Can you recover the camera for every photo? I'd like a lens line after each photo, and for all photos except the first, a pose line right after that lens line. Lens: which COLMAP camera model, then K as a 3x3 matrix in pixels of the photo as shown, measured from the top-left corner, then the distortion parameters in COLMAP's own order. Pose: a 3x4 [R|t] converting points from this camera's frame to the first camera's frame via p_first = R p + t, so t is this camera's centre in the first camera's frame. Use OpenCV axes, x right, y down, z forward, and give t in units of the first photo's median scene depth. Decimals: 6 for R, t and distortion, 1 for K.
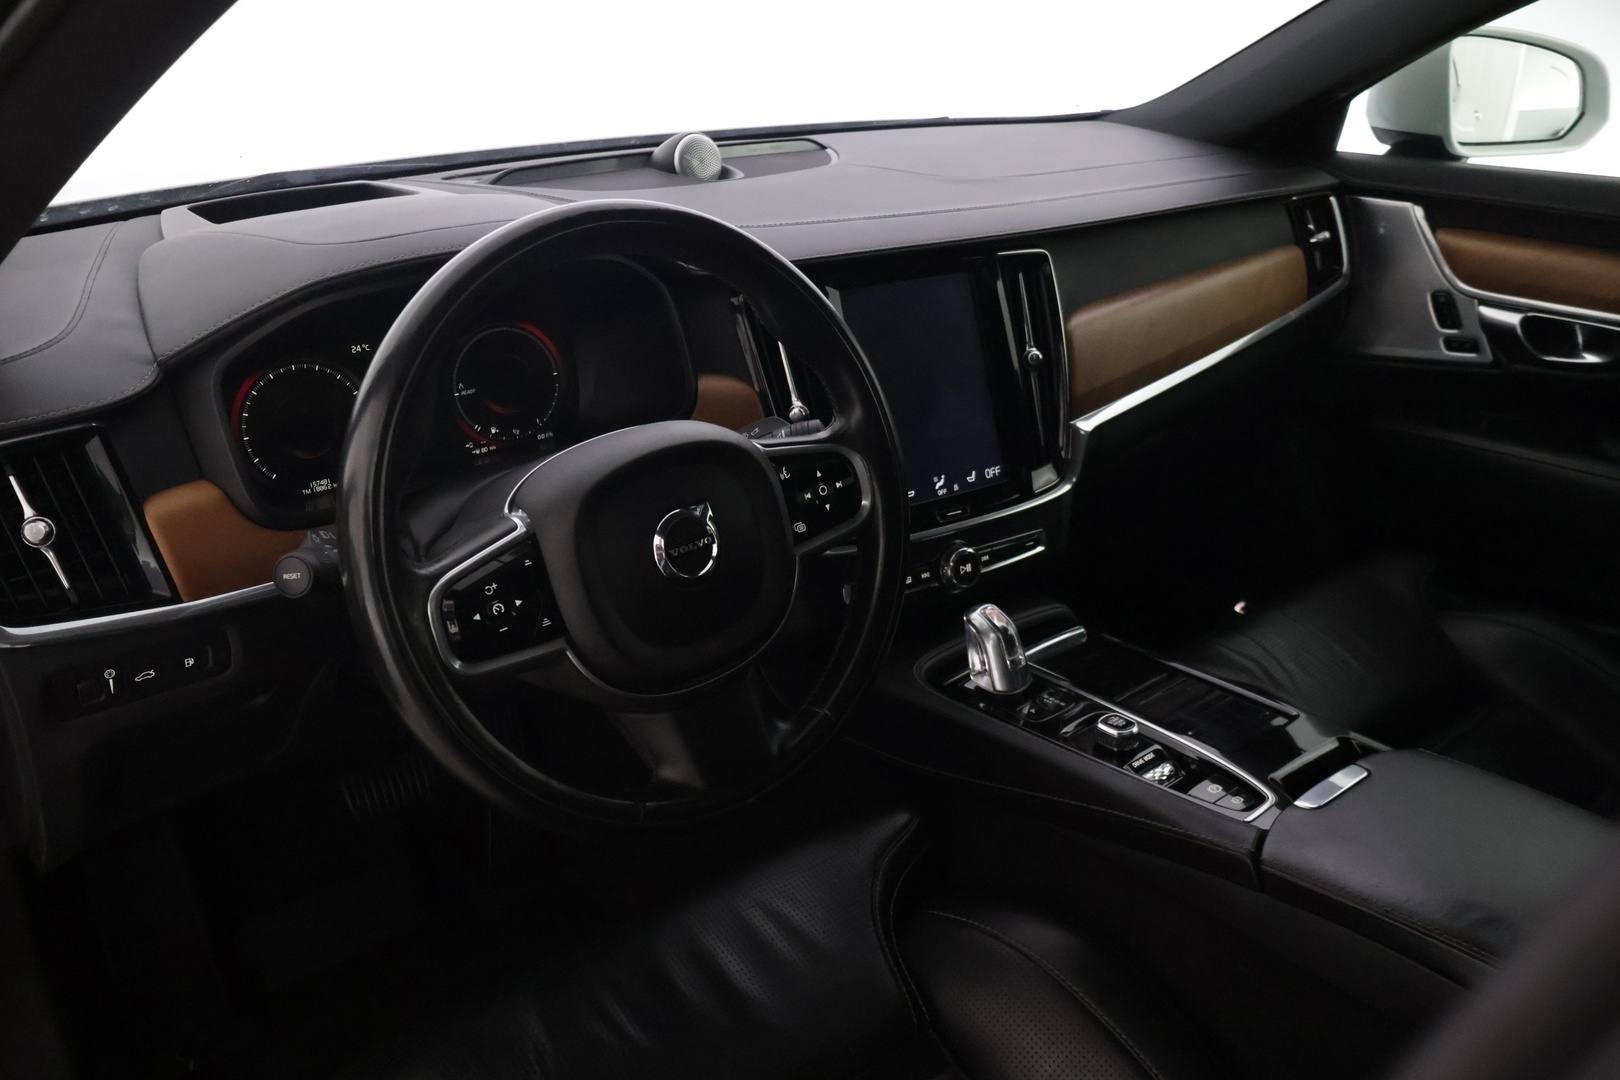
lens RADIAL K [[1373.6, 0, 805.8], [0, 1373.6, 541.4], [0, 0, 1]] dist [0.004729, -0.005487]
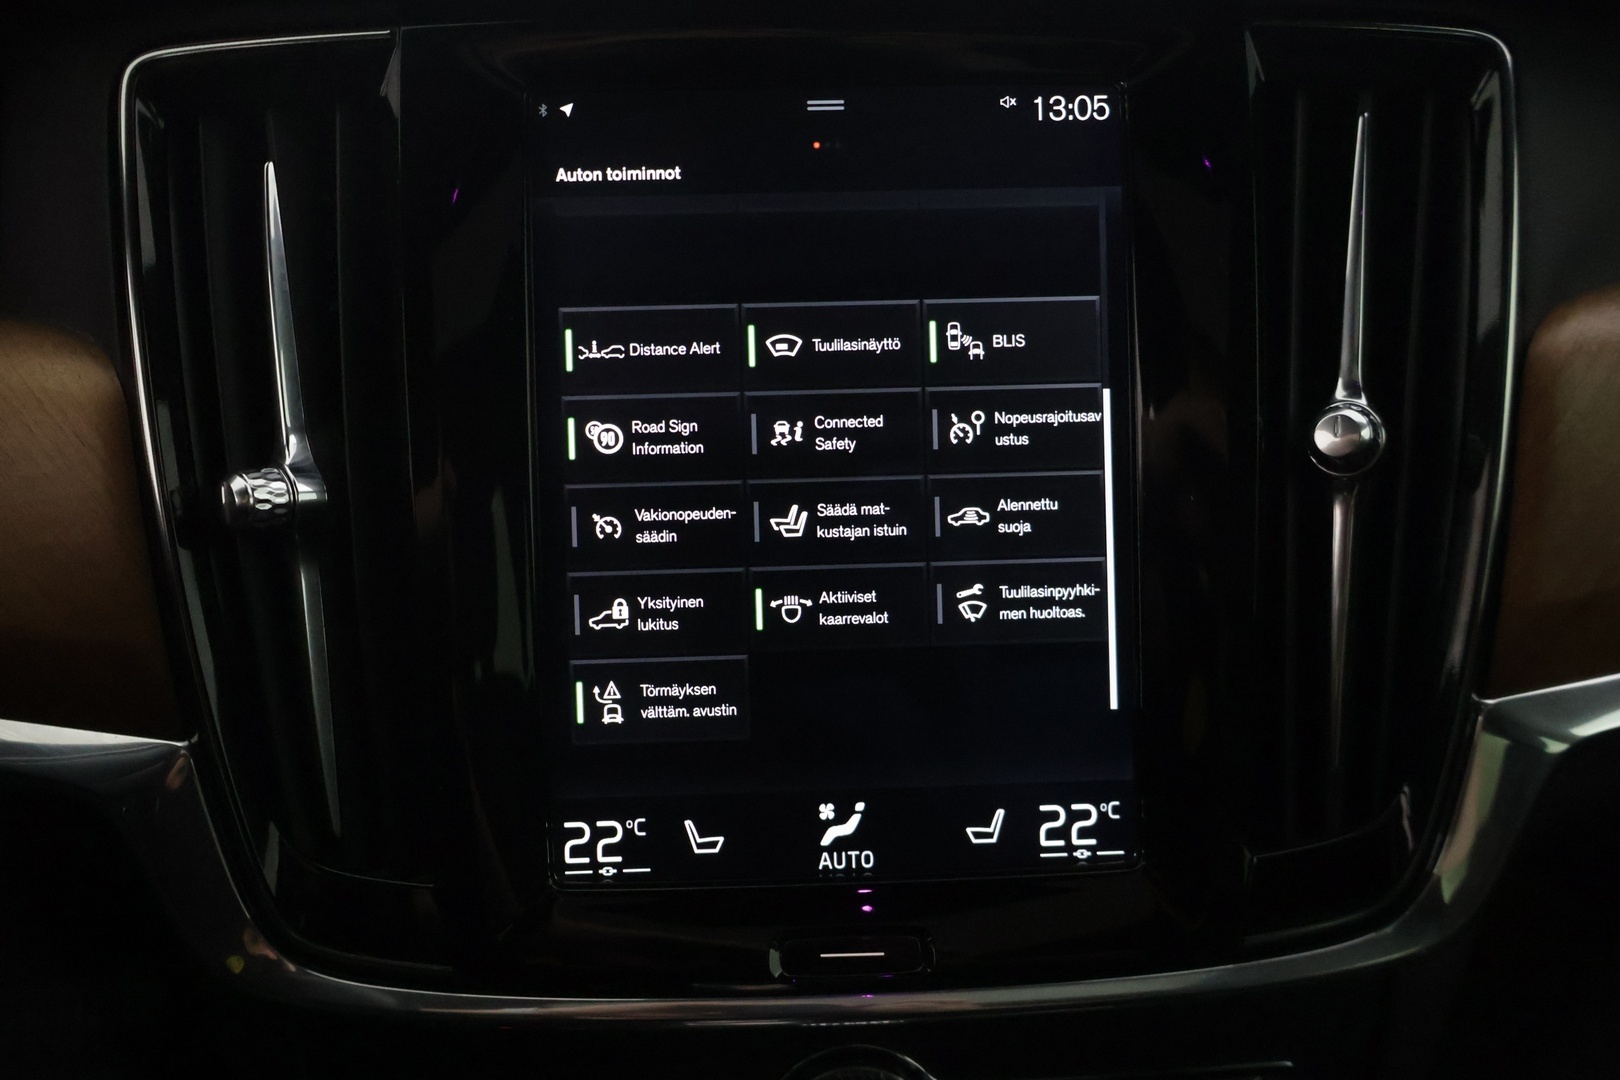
lens RADIAL K [[1362.6, 0, 812.9], [0, 1362.6, 538.9], [0, 0, 1]] dist [-0.002030, 0.012805]
pose [[0.857423, 0.179267, -0.482378, 0.203785], [-0.187478, 0.981760, 0.031613, -0.101750], [0.479247, 0.063330, 0.875392, 0.716812]]
